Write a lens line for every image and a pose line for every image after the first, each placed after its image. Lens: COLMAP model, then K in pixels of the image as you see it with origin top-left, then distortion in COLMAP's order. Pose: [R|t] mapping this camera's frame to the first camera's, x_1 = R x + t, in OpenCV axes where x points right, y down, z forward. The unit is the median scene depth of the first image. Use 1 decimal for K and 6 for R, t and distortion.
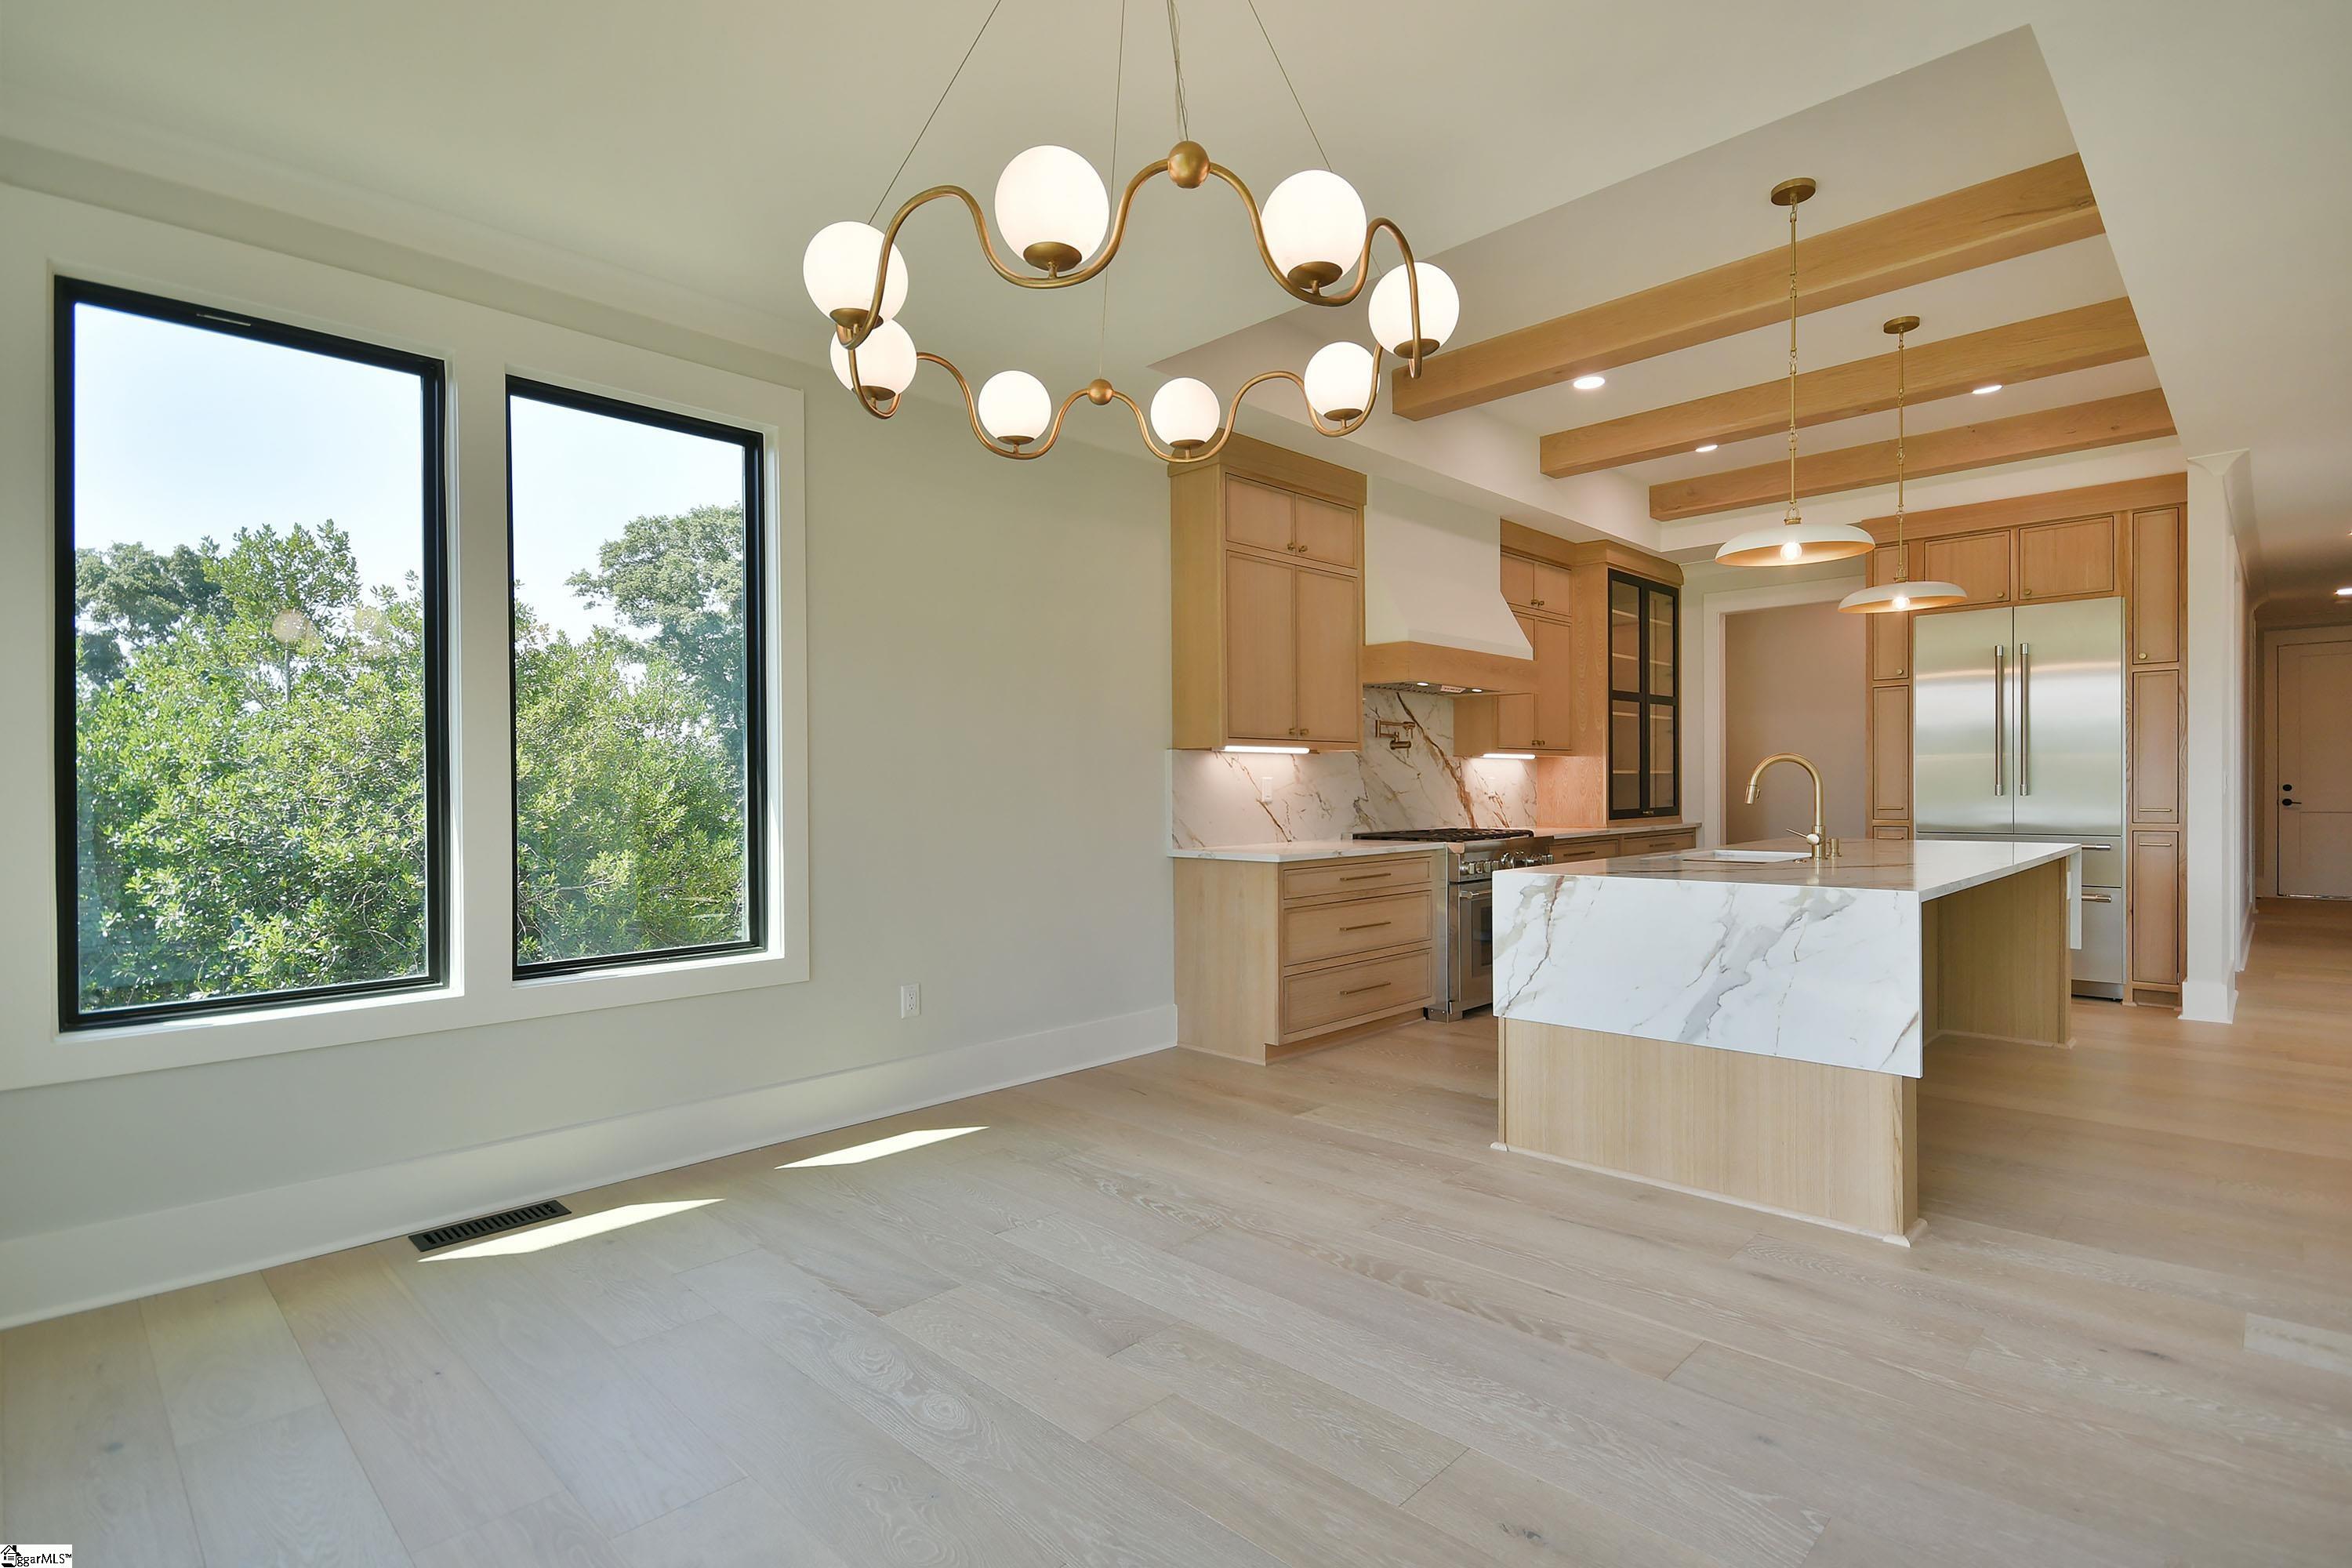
lens RADIAL K [[1102.0, 0, 1178.7], [0, 1102.0, 758.2], [0, 0, 1]] dist [0.001456, 0.000497]
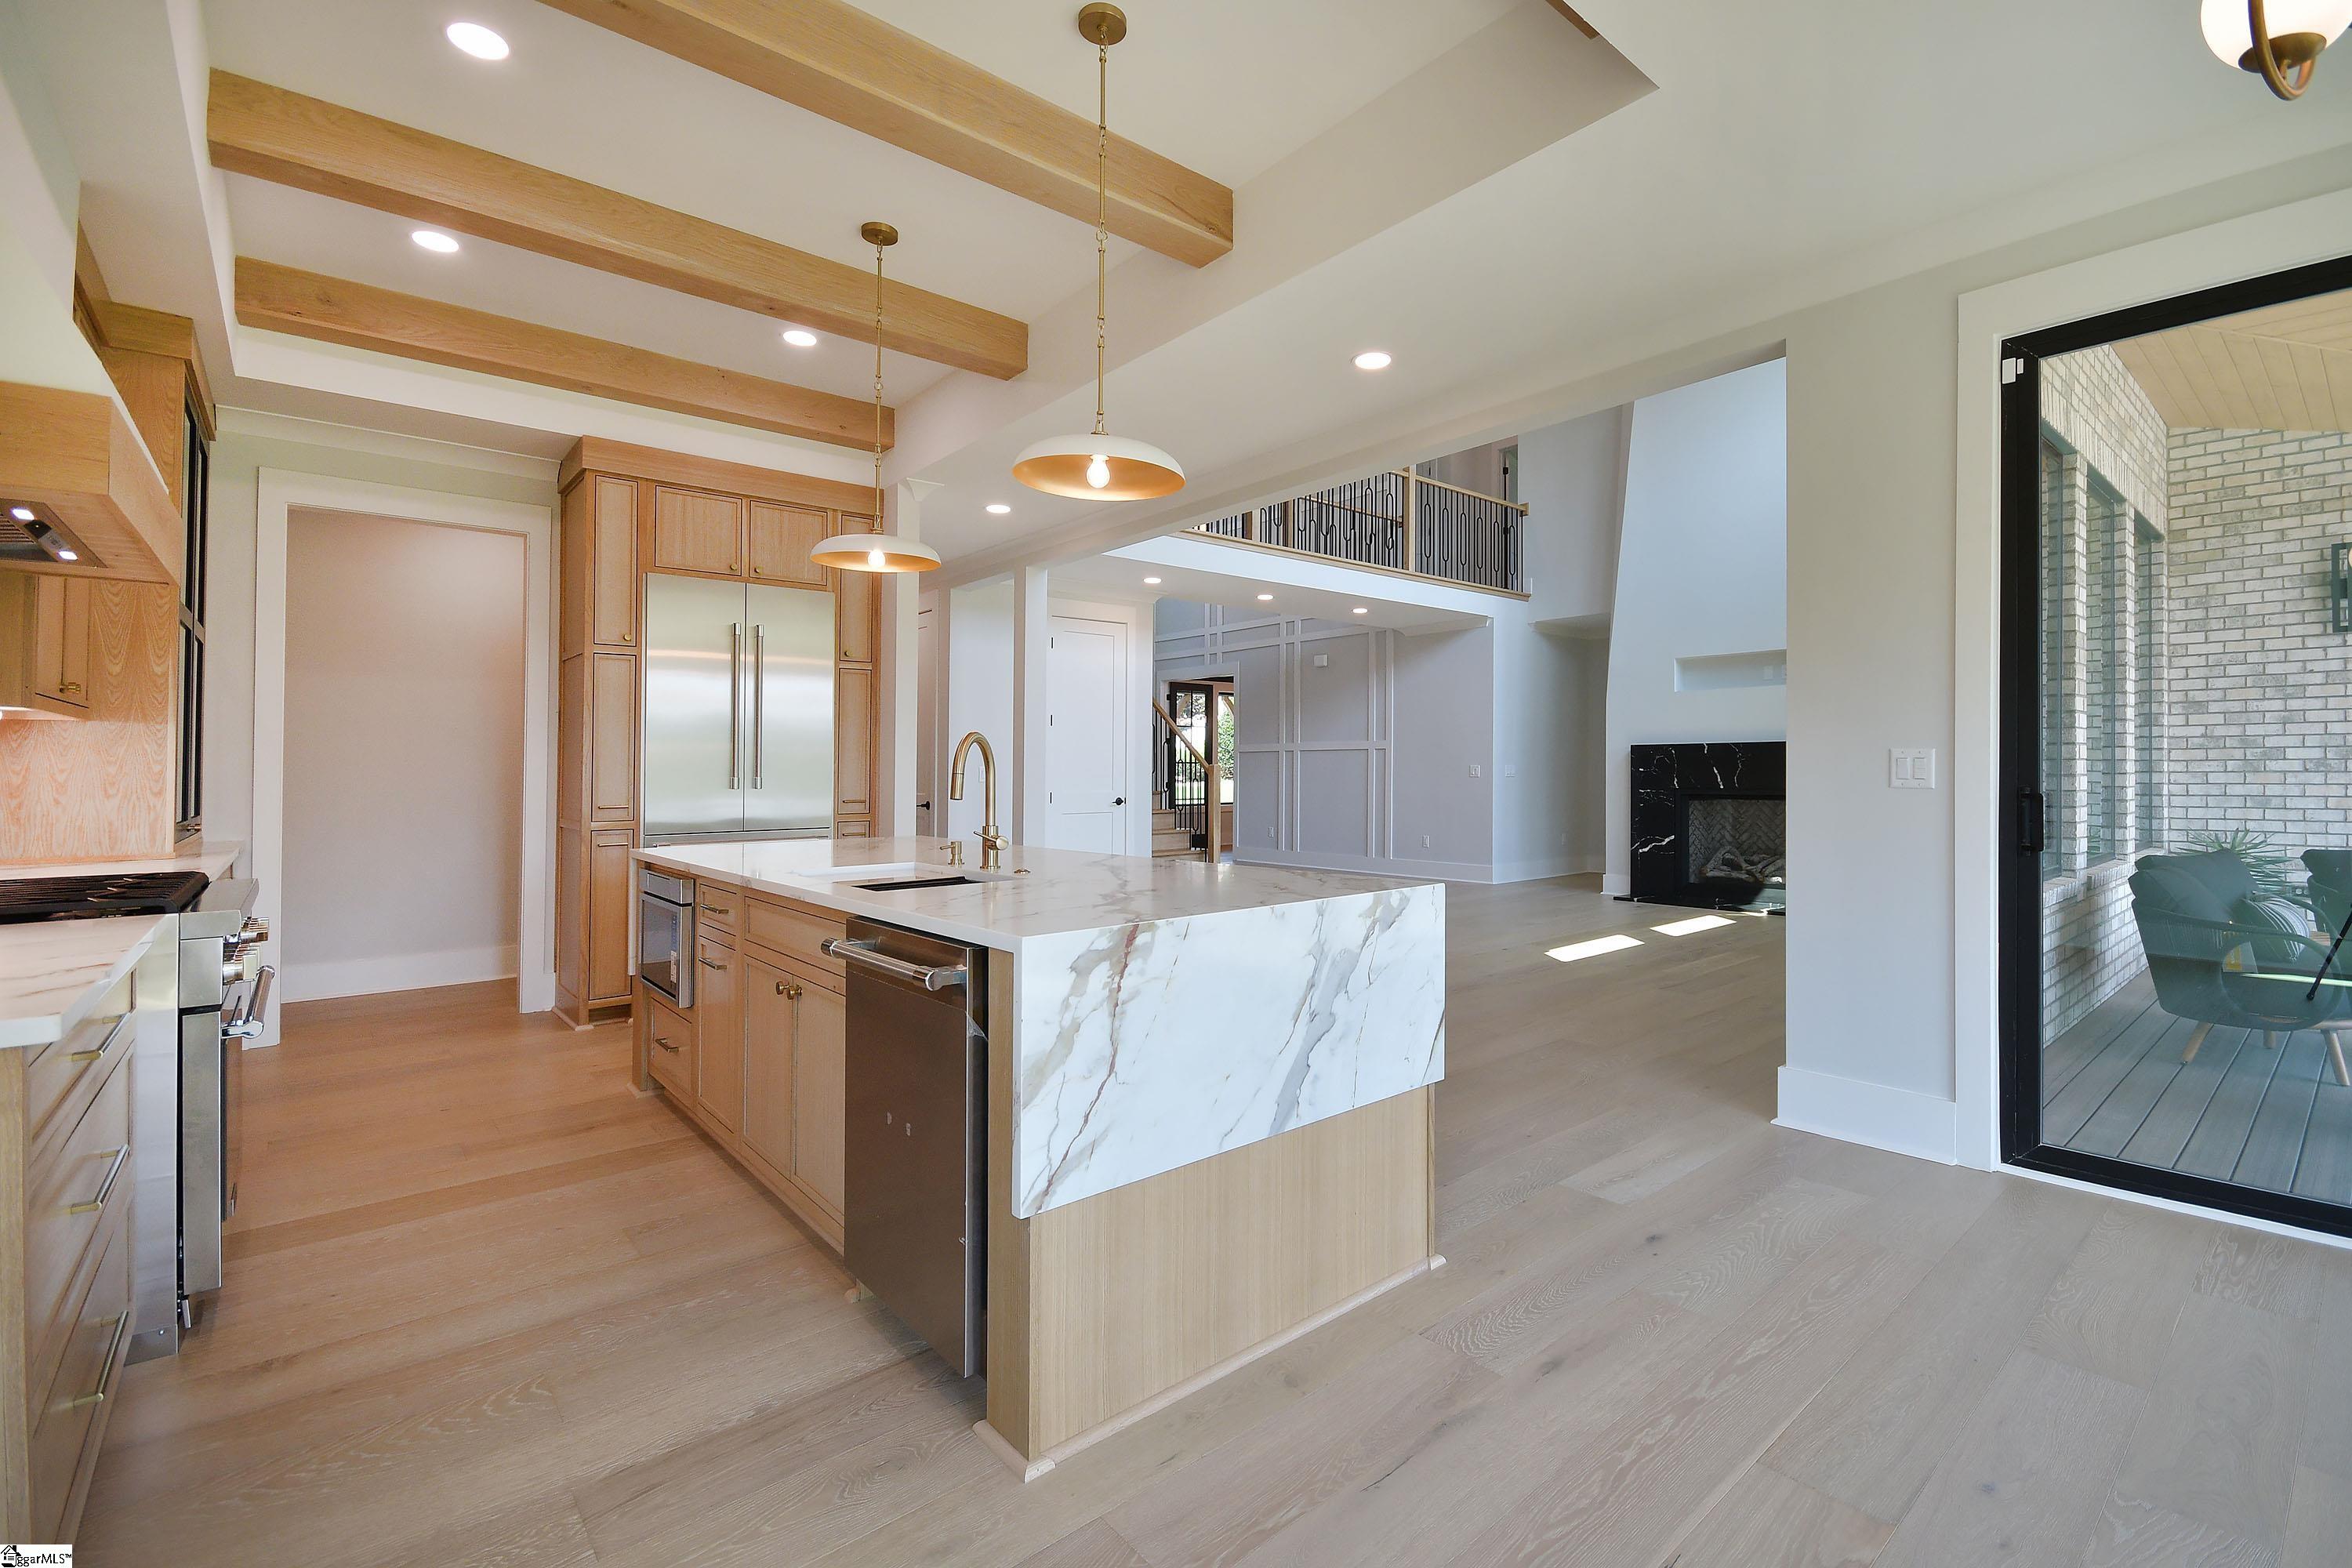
lens RADIAL K [[1097.0, 0, 1333.6], [0, 1097.0, 747.2], [0, 0, 1]] dist [-0.004548, -0.002271]
pose [[0.041827, 0.028241, 0.998726, -0.253611], [-0.019081, 0.999441, -0.027462, 0.028581], [-0.998943, -0.017908, 0.042343, 0.952553]]
